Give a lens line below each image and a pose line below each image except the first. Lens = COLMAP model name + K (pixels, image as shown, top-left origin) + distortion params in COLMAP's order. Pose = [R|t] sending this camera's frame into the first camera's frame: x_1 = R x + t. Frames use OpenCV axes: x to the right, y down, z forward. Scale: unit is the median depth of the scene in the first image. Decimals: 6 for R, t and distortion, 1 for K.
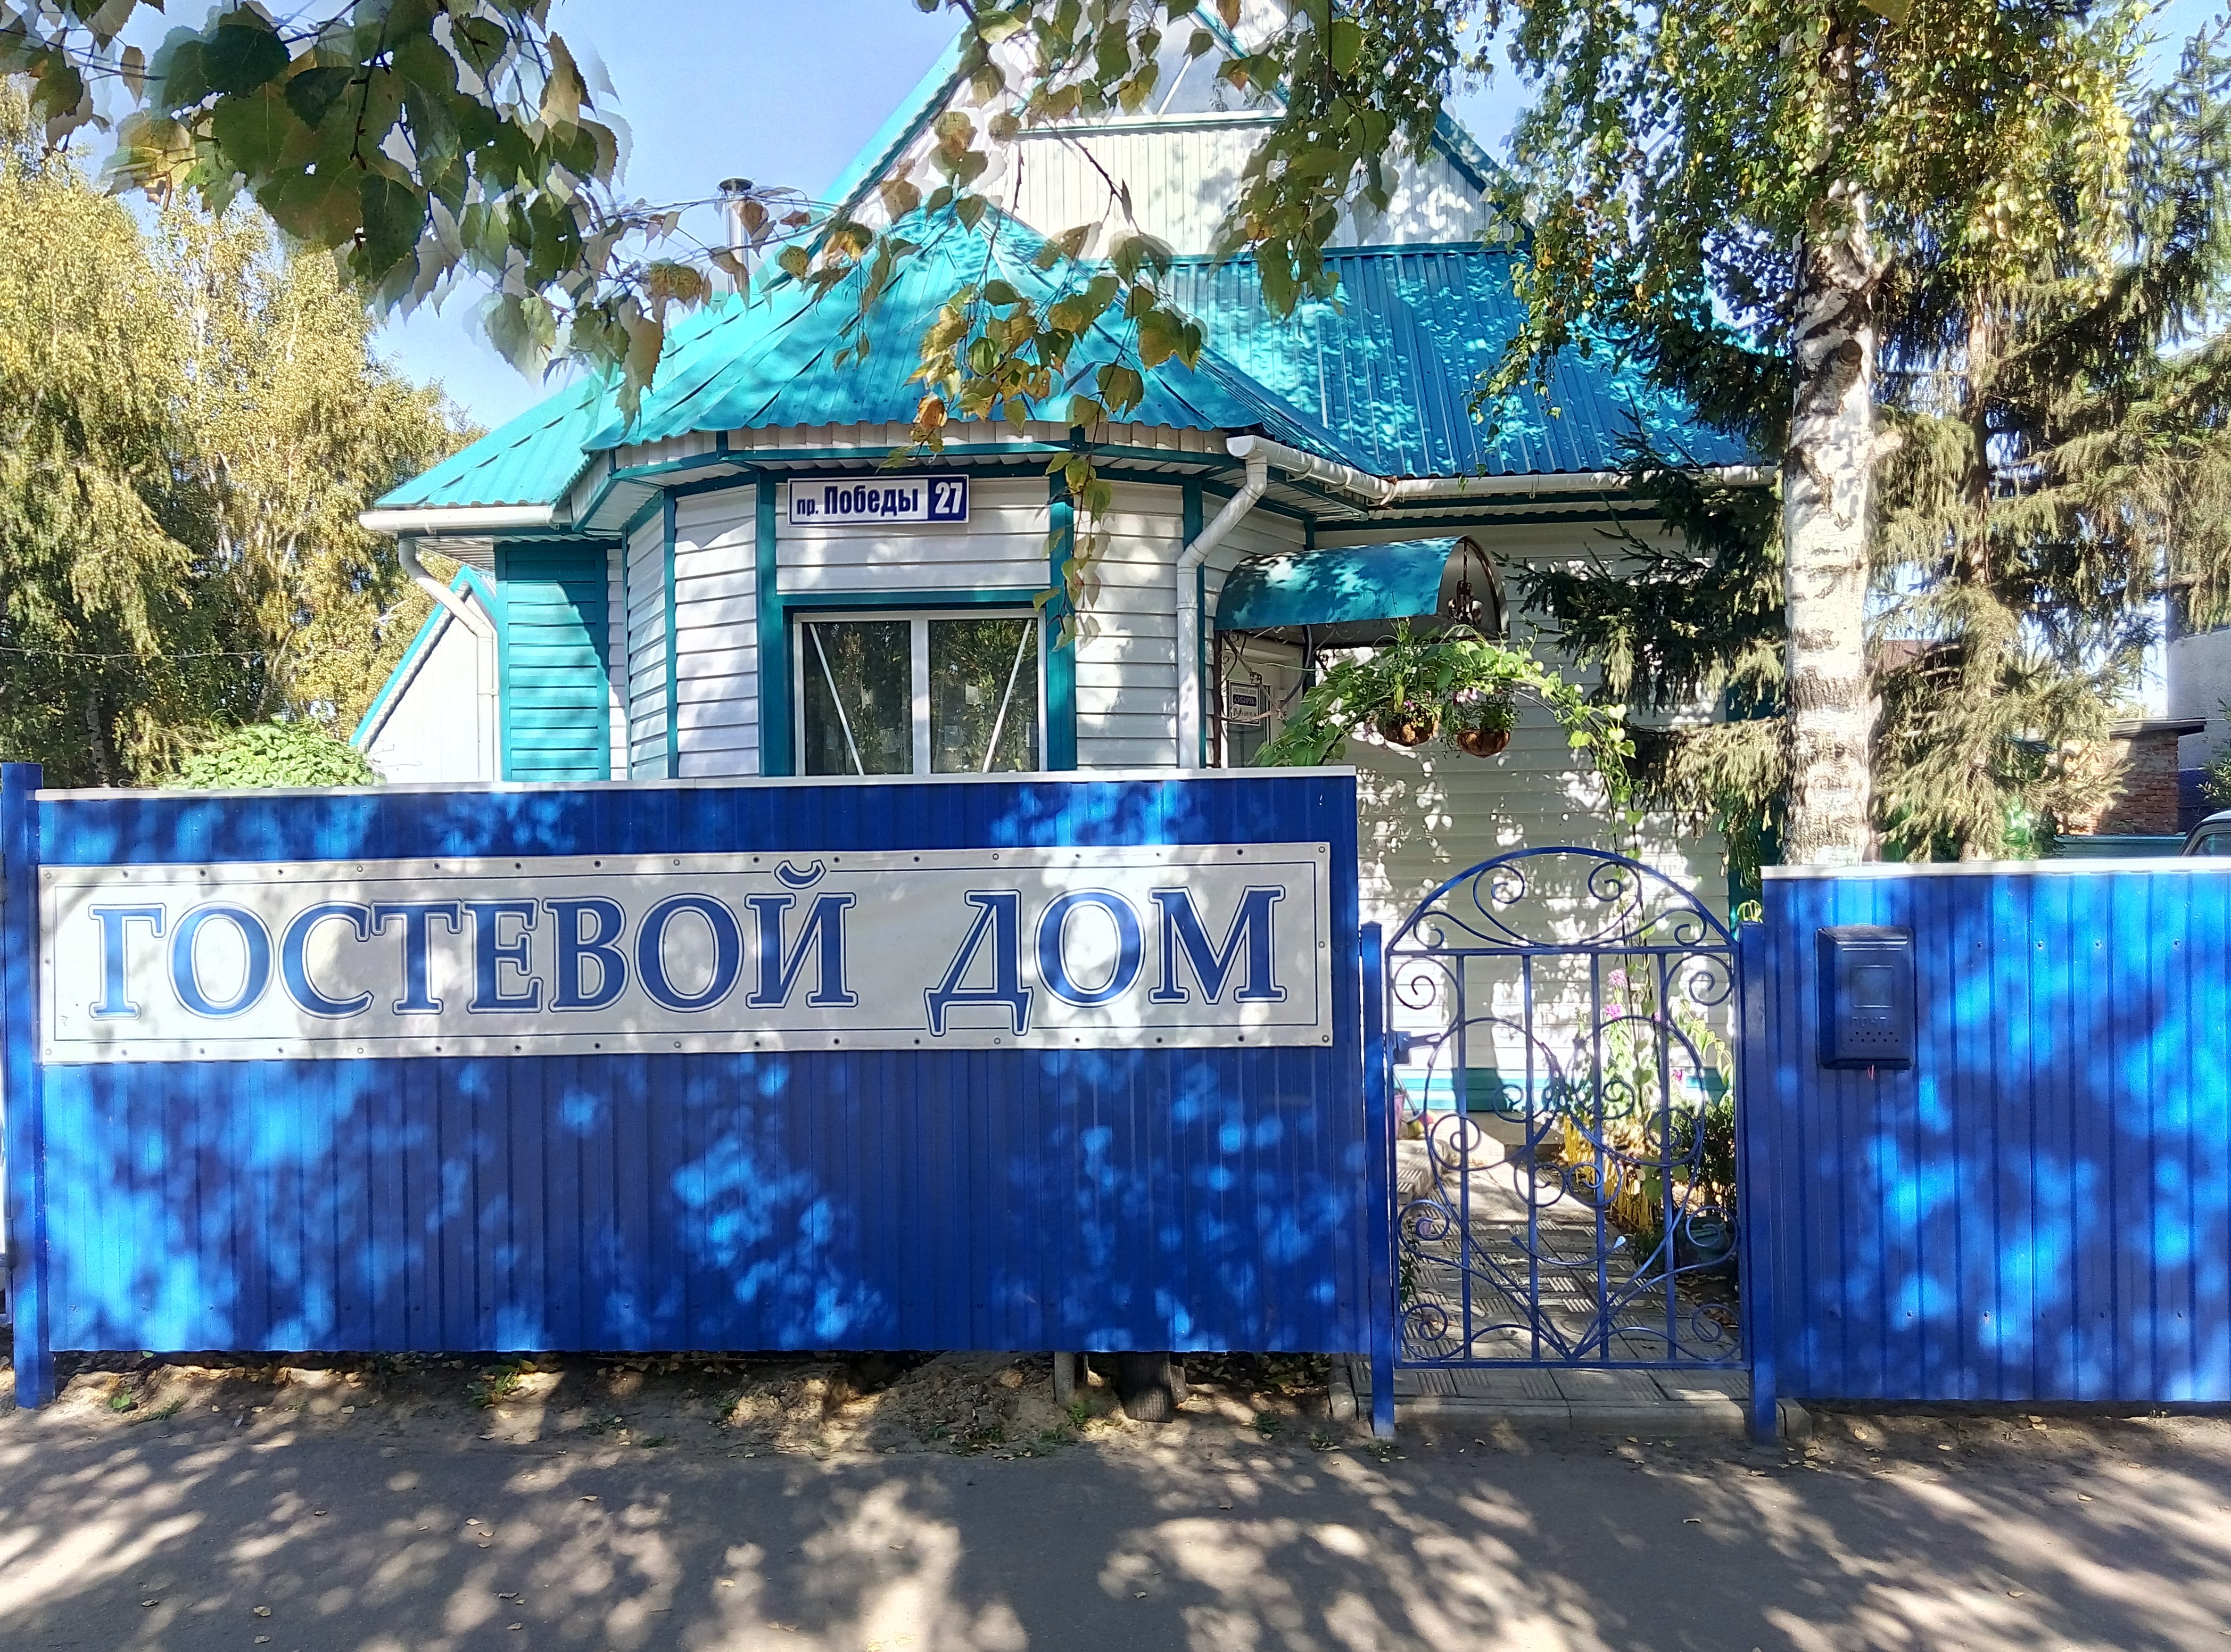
lens RADIAL K [[1695.3, 0, 1130.0], [0, 1695.3, 846.2], [0, 0, 1]] dist [0.041672, -0.000852]
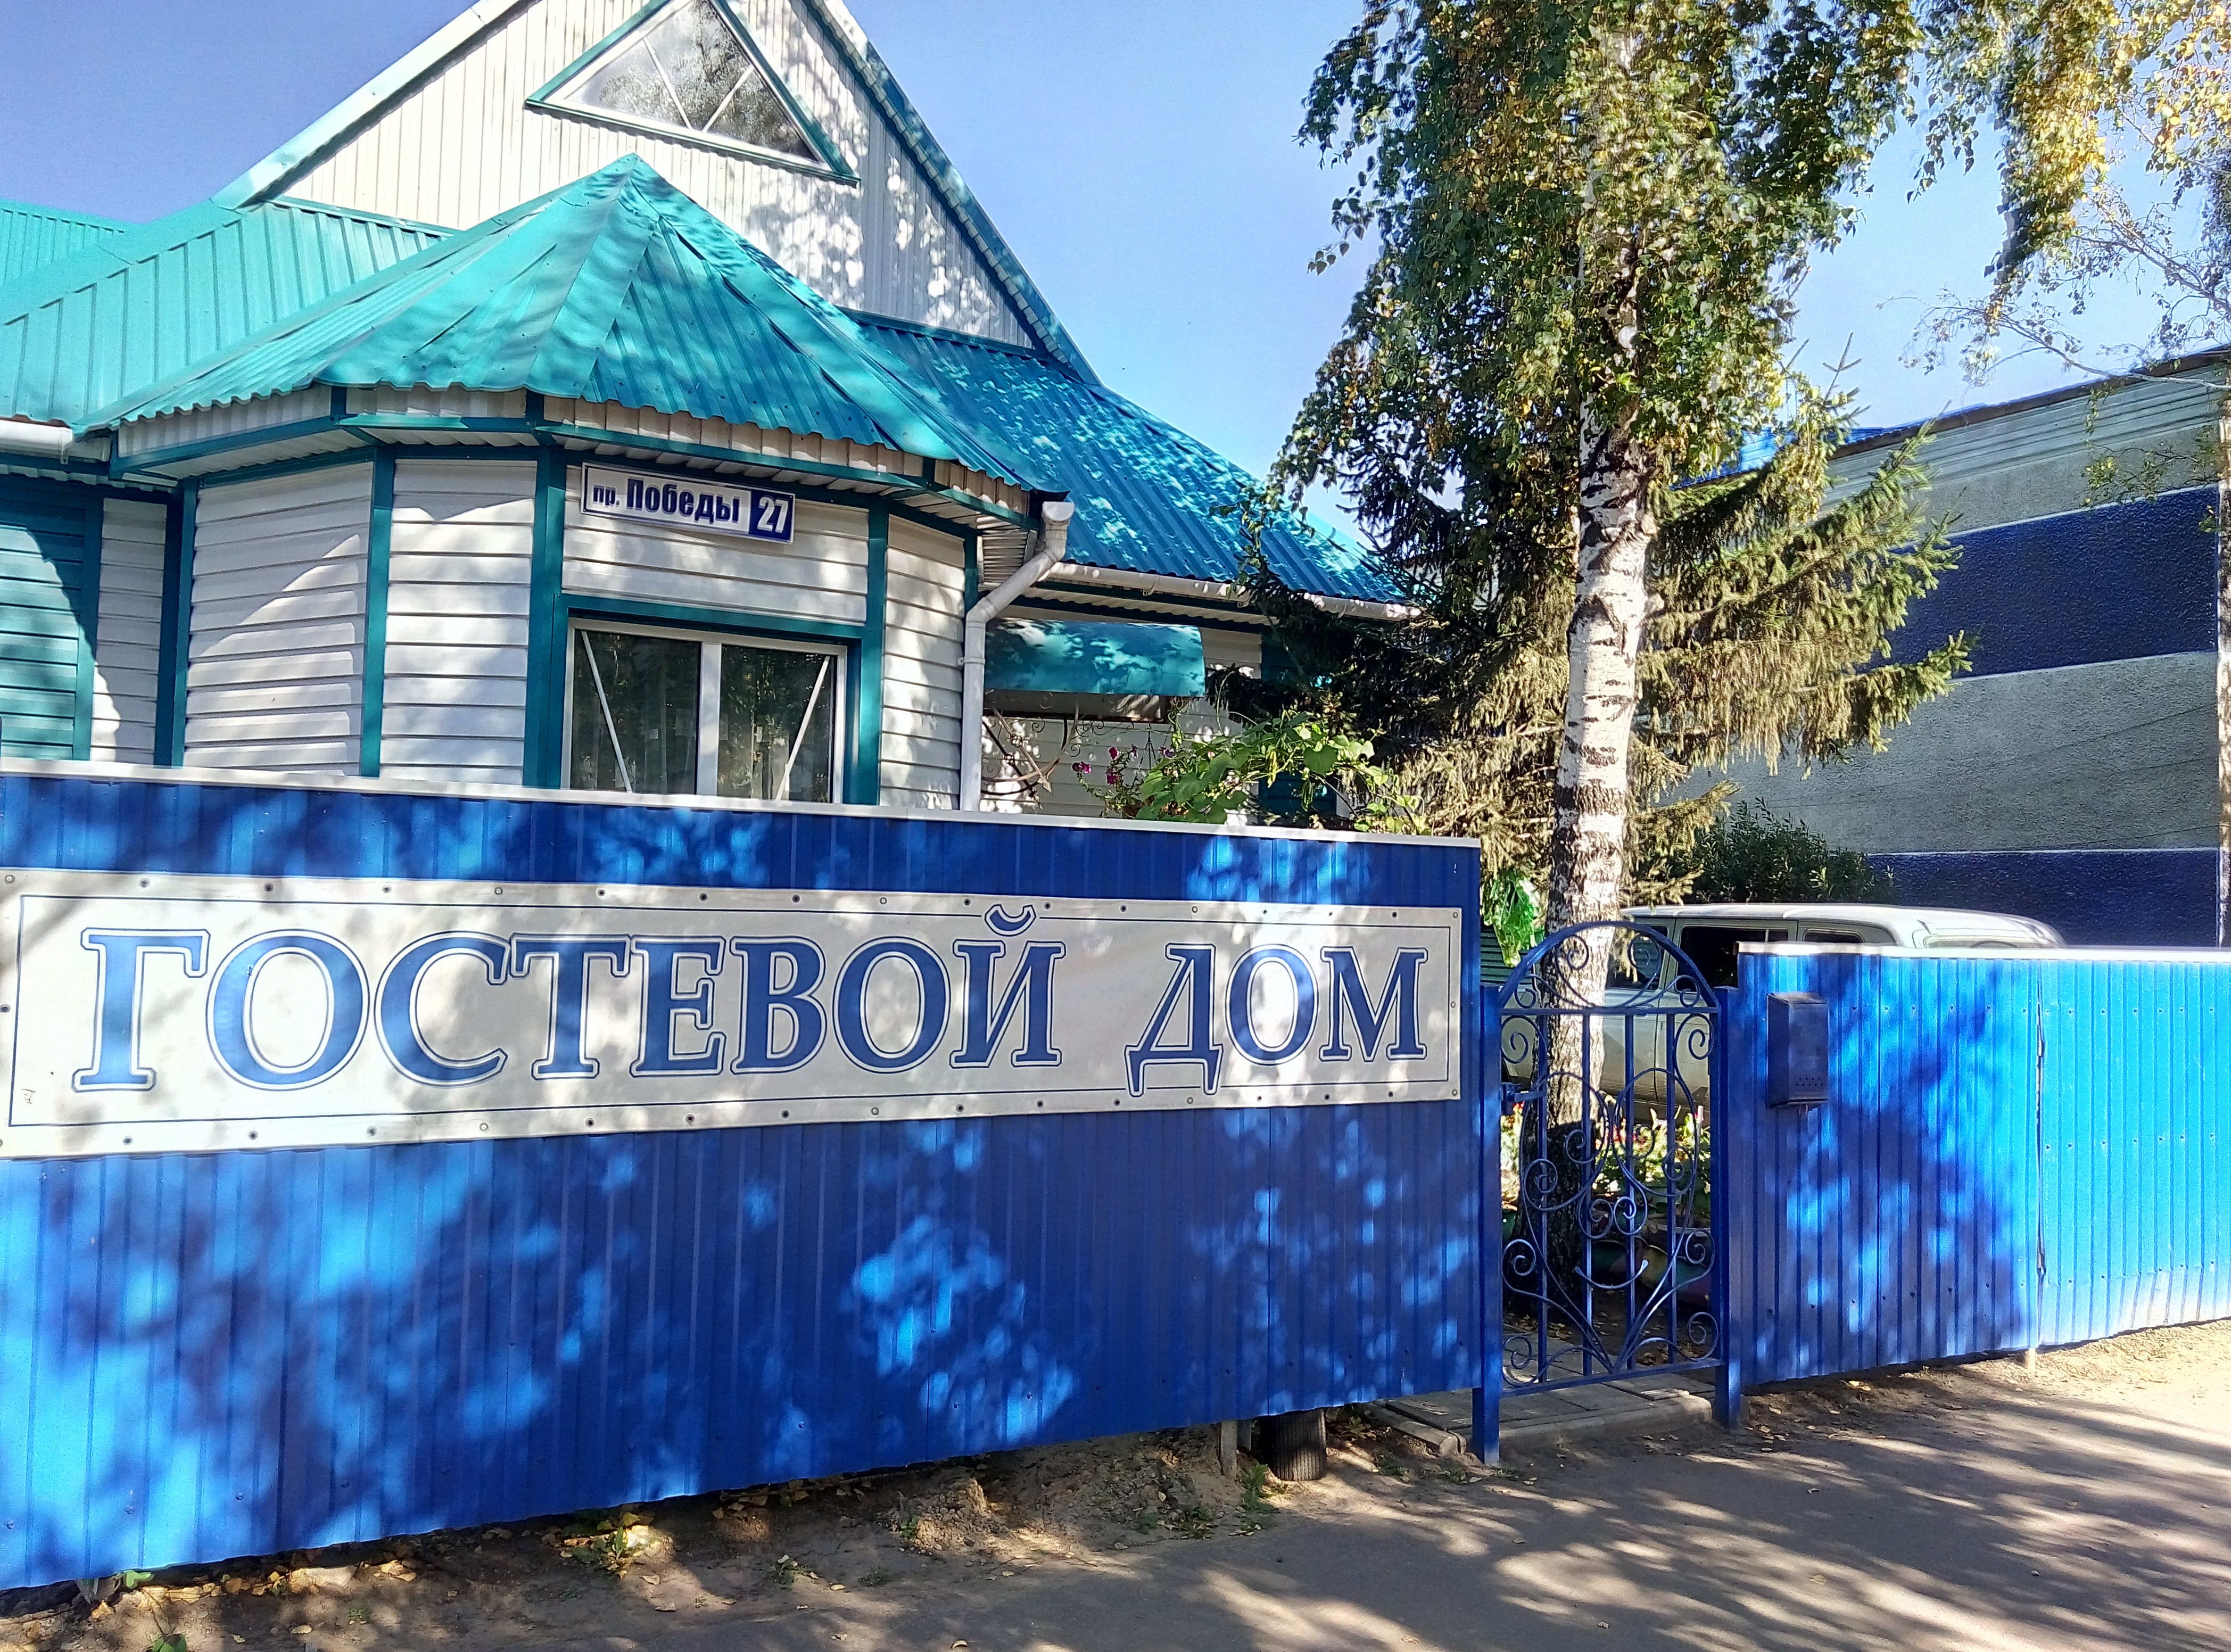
lens RADIAL K [[1695.3, 0, 1112.0], [0, 1695.3, 827.8], [0, 0, 1]] dist [0.041672, -0.000852]
pose [[0.852858, 0.064850, 0.518100, -0.615562], [-0.036043, 0.997202, -0.065488, 0.024705], [-0.520897, 0.037178, 0.852809, 0.196007]]
